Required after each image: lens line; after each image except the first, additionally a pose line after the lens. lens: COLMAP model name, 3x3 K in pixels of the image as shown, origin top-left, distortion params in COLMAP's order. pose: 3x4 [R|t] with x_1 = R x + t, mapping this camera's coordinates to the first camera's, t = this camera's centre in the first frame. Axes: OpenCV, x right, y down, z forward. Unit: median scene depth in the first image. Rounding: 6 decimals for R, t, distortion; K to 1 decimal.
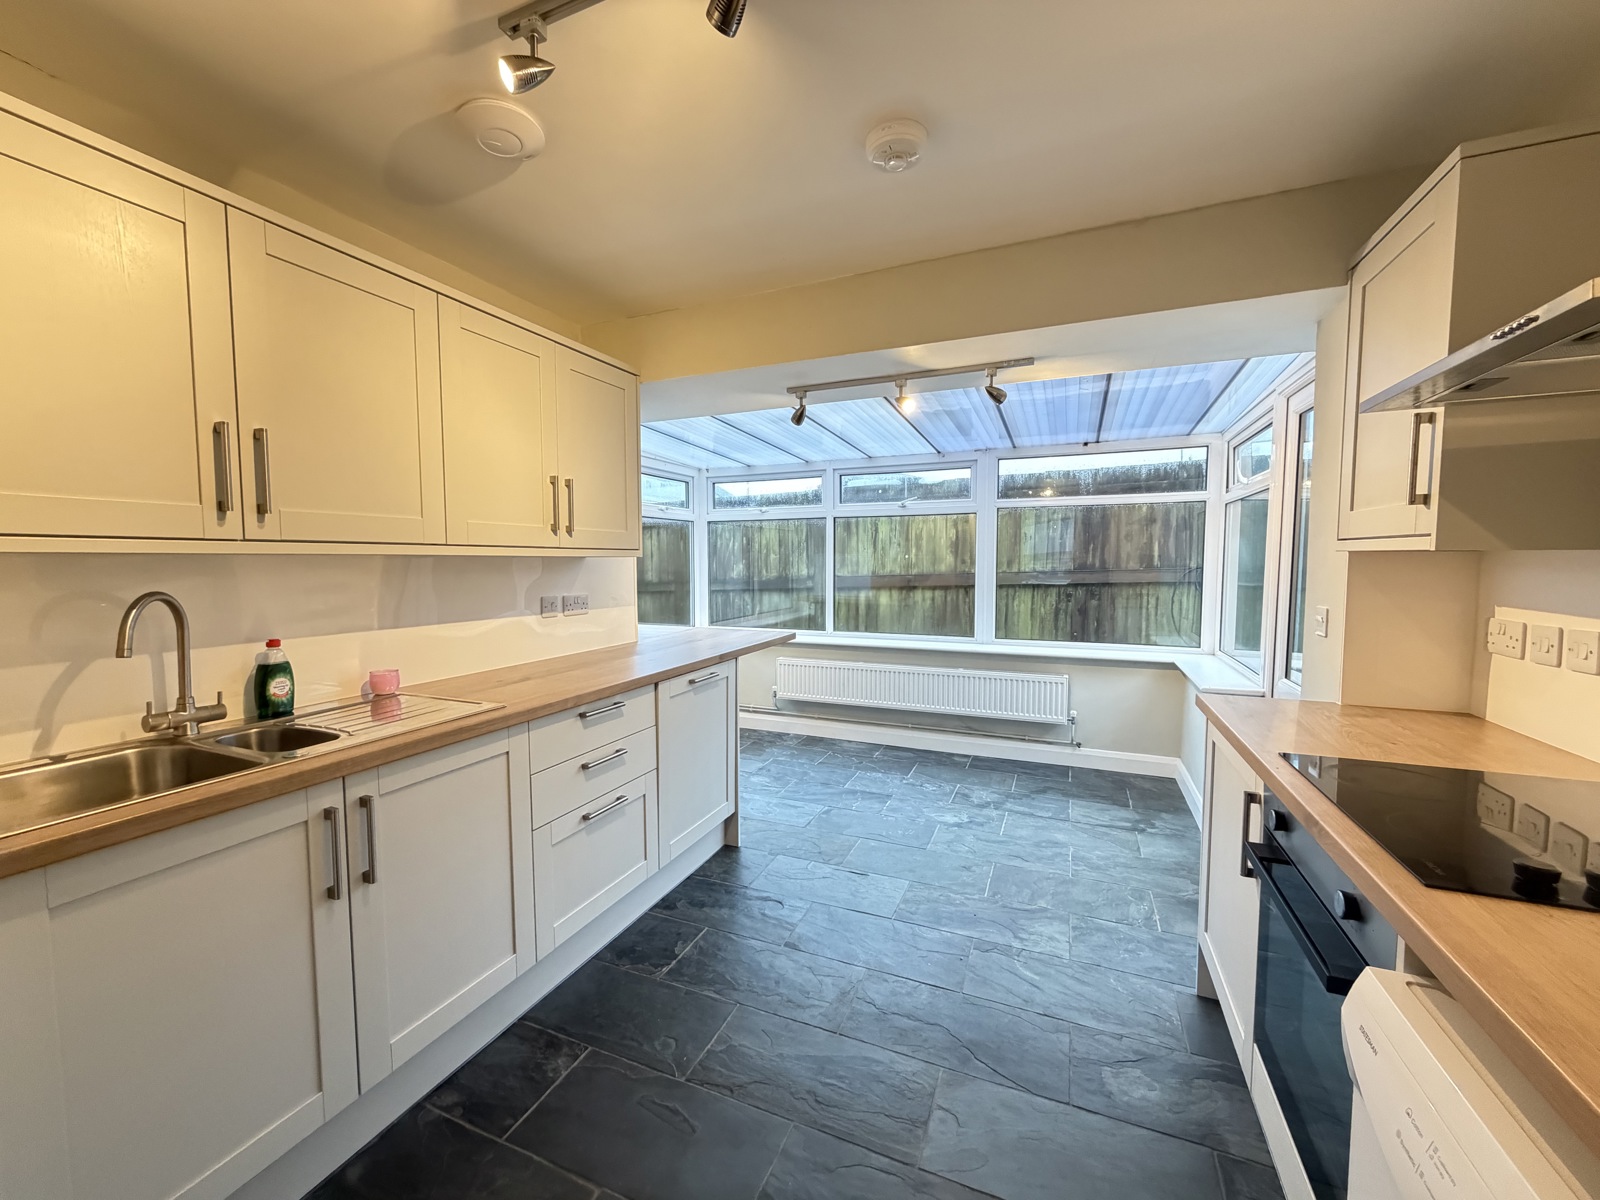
lens RADIAL K [[642.9, 0, 792.9], [0, 642.9, 602.3], [0, 0, 1]] dist [0.002172, 0.000213]
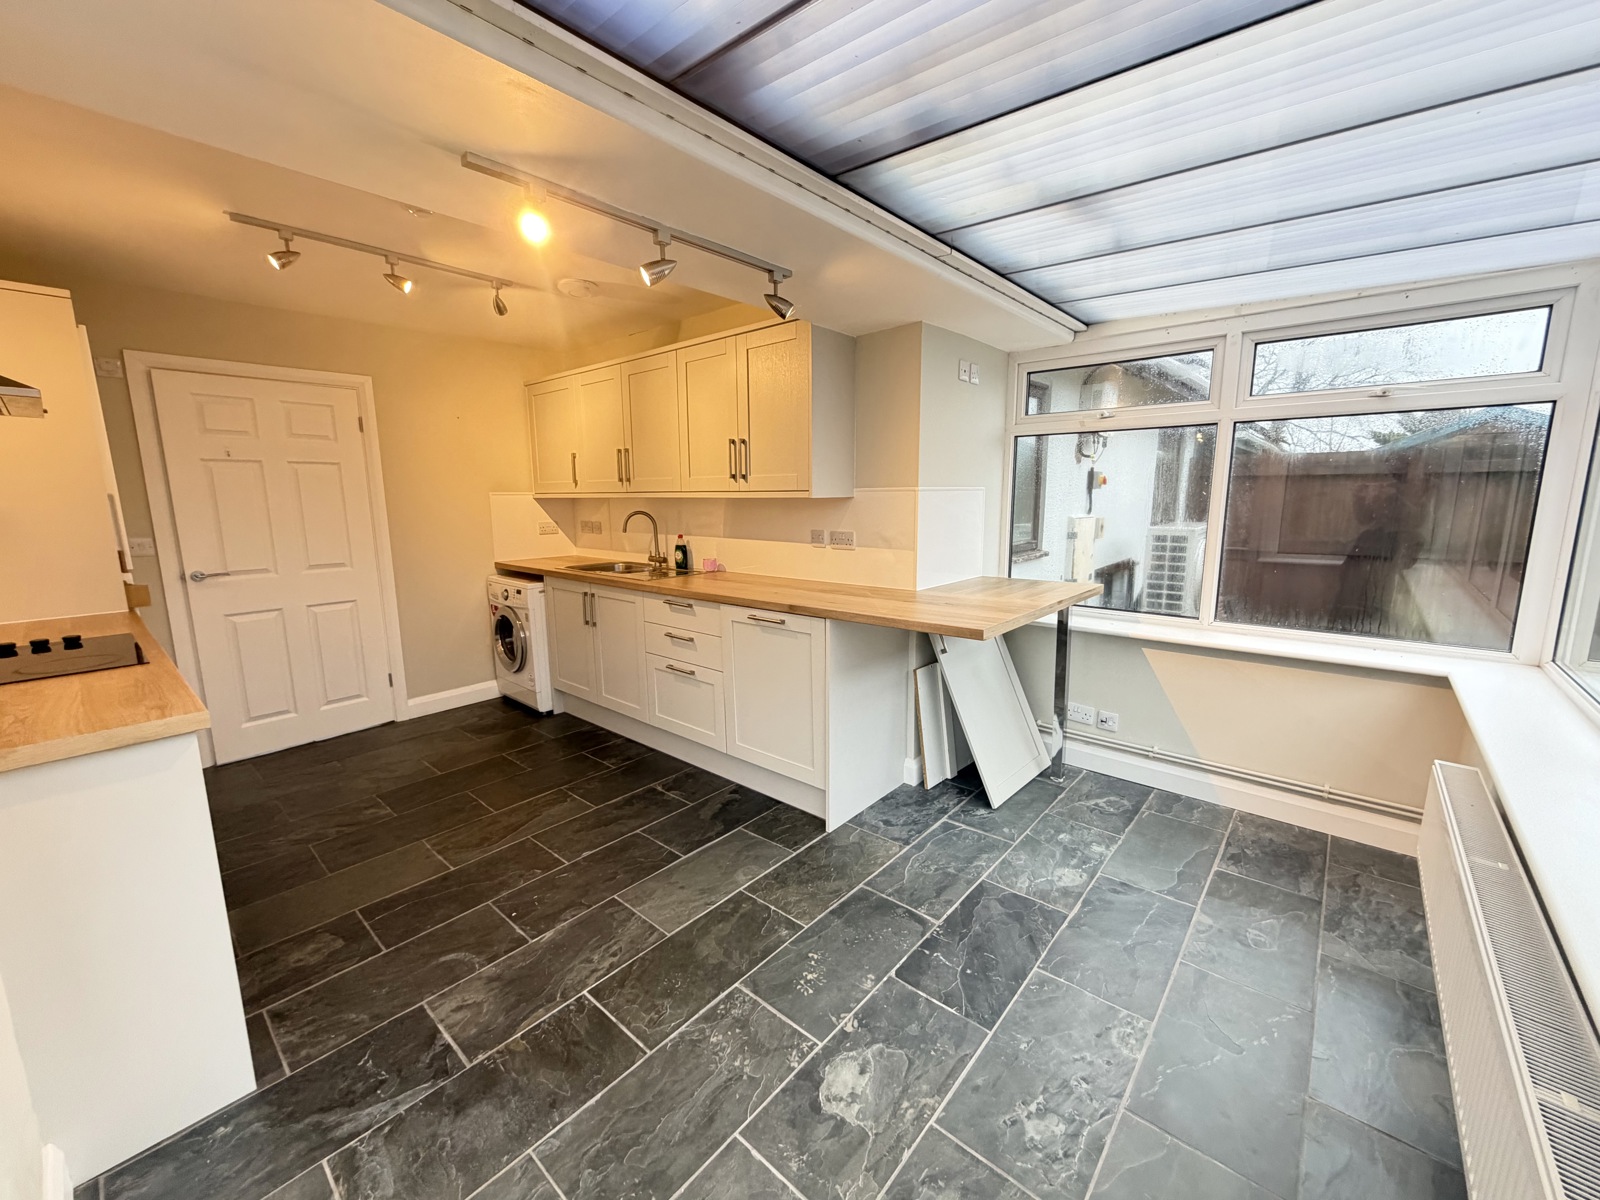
lens RADIAL K [[642.9, 0, 797.1], [0, 642.9, 596.3], [0, 0, 1]] dist [0.002172, 0.000213]
pose [[-0.307685, 0.165743, -0.936941, 0.858719], [-0.052053, 0.980305, 0.190508, -0.125135], [0.950063, 0.107387, -0.292998, 1.448080]]
